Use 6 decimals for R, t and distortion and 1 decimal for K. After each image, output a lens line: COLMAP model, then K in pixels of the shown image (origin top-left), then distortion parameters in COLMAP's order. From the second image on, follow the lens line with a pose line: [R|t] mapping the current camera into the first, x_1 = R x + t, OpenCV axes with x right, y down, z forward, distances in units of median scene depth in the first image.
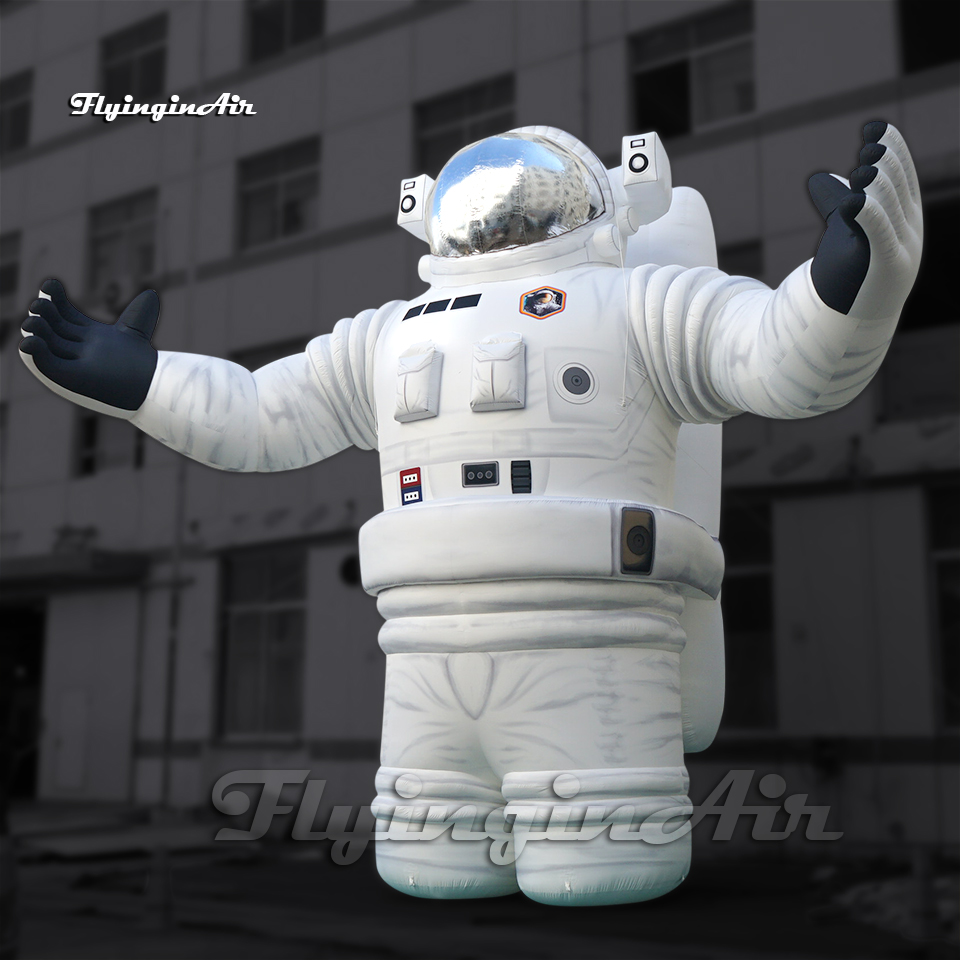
lens RADIAL K [[1343.7, 0, 559.0], [0, 1343.7, 481.2], [0, 0, 1]] dist [-0.003120, 0.035727]
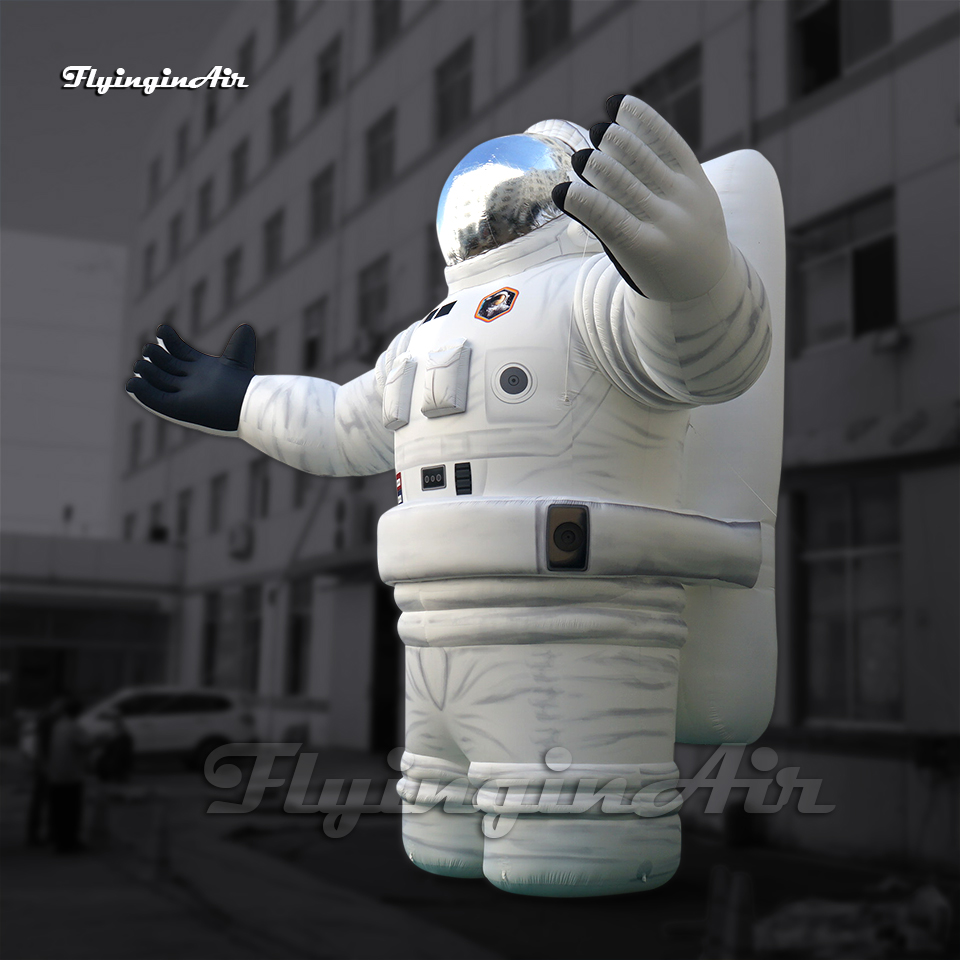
lens RADIAL K [[1343.7, 0, 559.0], [0, 1343.7, 481.2], [0, 0, 1]] dist [-0.003120, 0.035727]
pose [[0.887036, -0.045495, -0.459453, 0.506323], [0.062371, 0.997819, 0.021613, -0.018820], [0.457468, -0.047828, 0.887939, 0.113612]]
